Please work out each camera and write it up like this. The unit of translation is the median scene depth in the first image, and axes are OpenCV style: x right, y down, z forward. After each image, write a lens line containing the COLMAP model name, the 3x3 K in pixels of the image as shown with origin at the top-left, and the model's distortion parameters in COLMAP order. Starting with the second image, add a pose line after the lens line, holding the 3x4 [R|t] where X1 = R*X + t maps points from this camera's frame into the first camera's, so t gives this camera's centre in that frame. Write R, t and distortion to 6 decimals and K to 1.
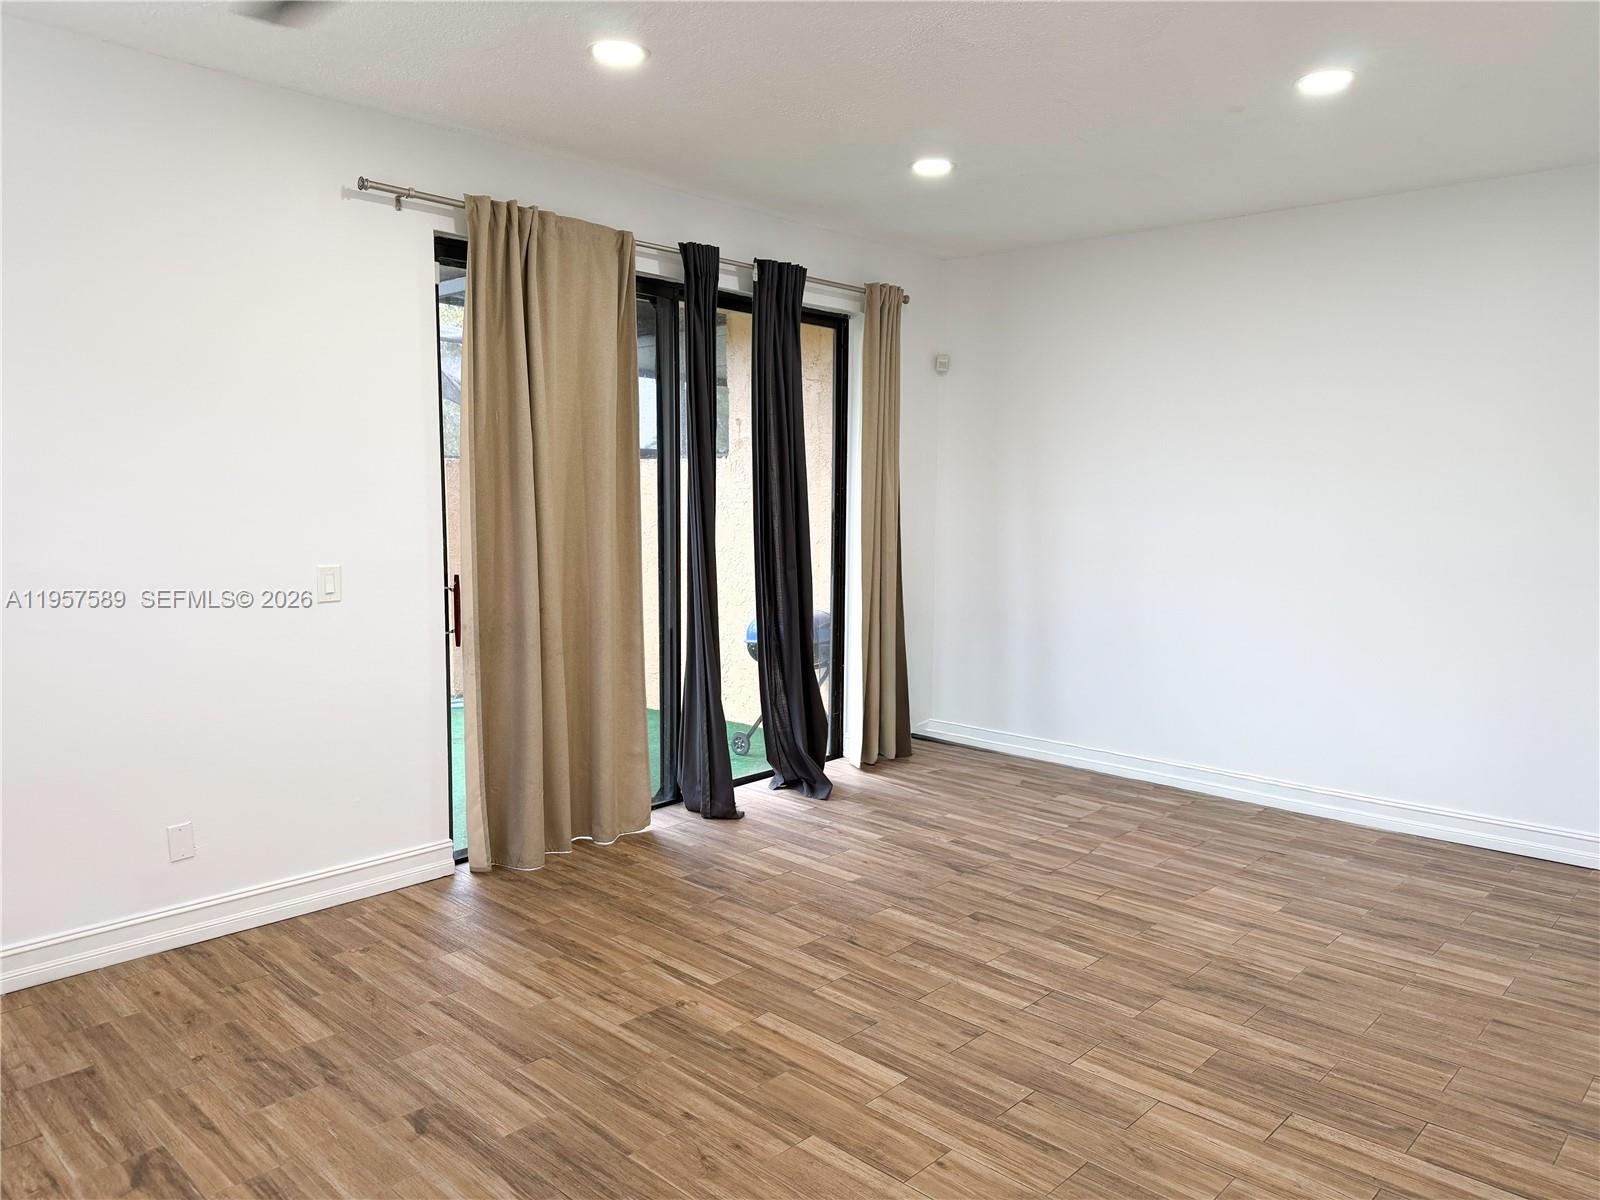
lens RADIAL K [[1138.8, 0, 800.0], [0, 1138.8, 600.0], [0, 0, 1]] dist [0.133684, -0.201341]
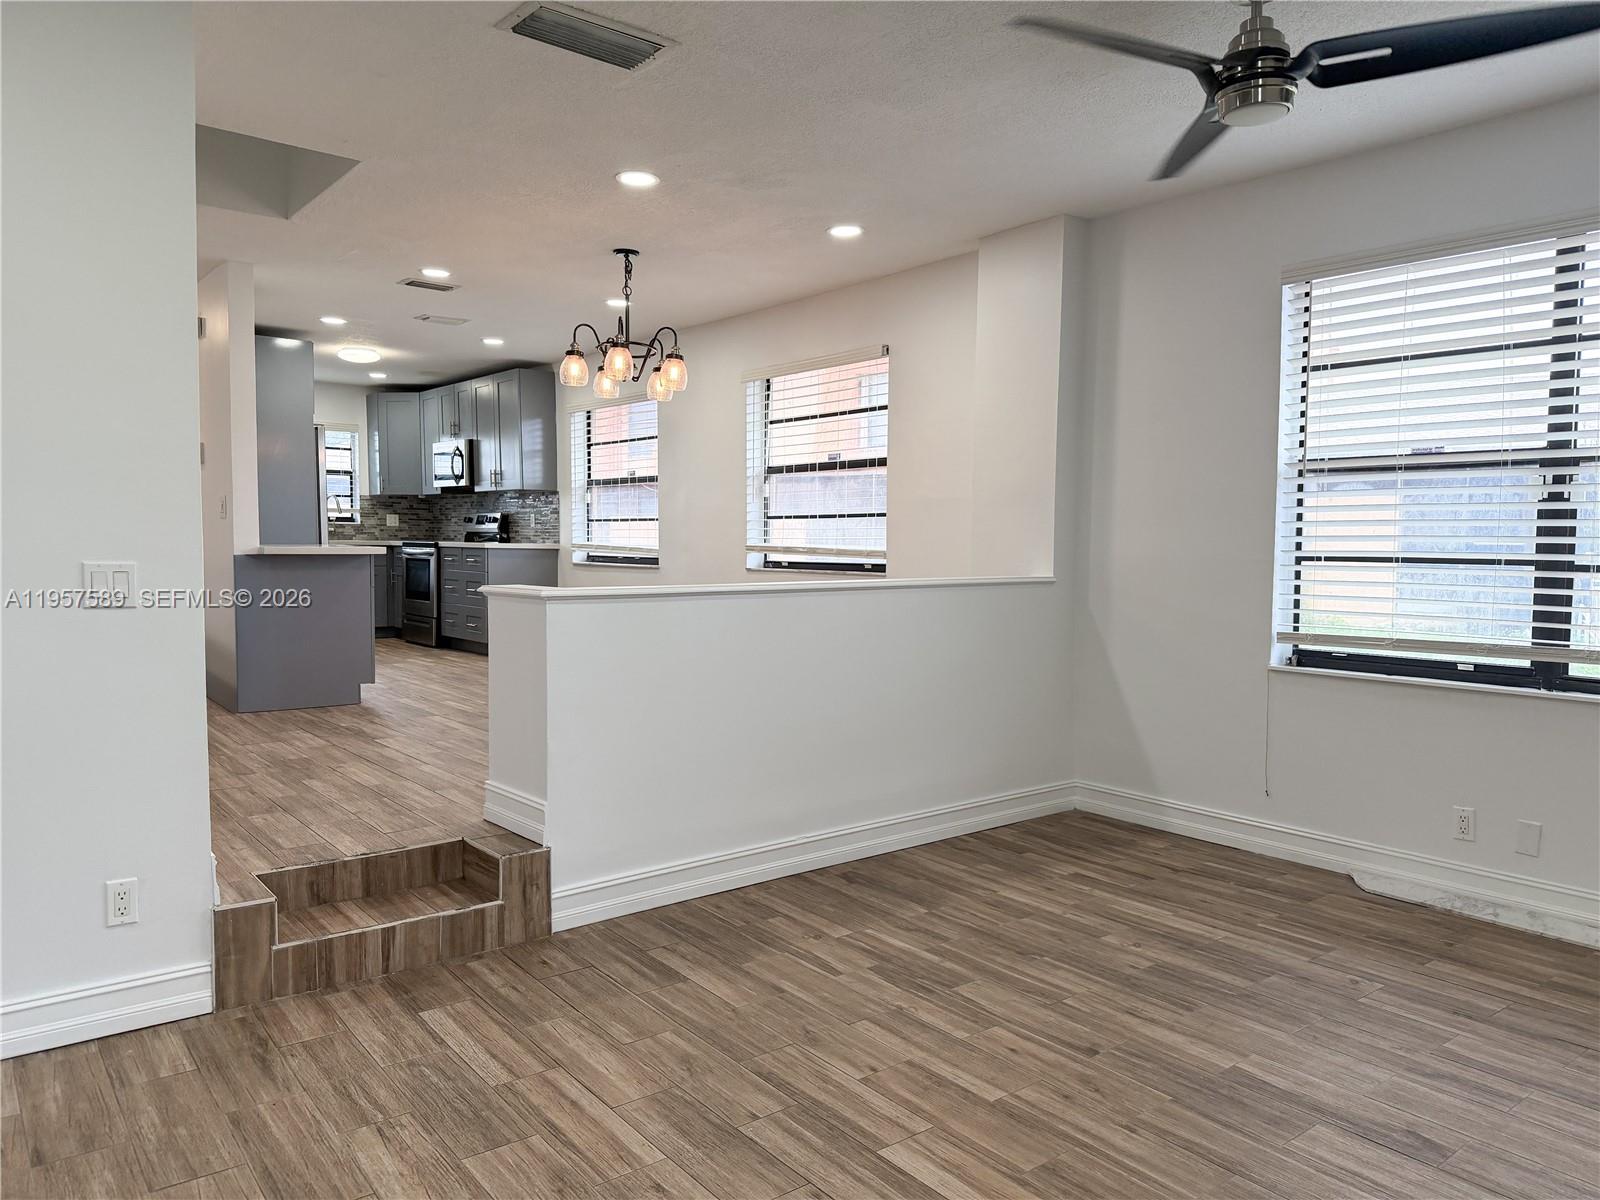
lens RADIAL K [[1138.8, 0, 800.0], [0, 1138.8, 600.0], [0, 0, 1]] dist [0.133684, -0.201341]
pose [[-0.989503, -0.024798, 0.142366, 0.040768], [-0.002140, 0.987573, 0.157148, -0.113496], [-0.144493, 0.155194, -0.977260, 1.832083]]
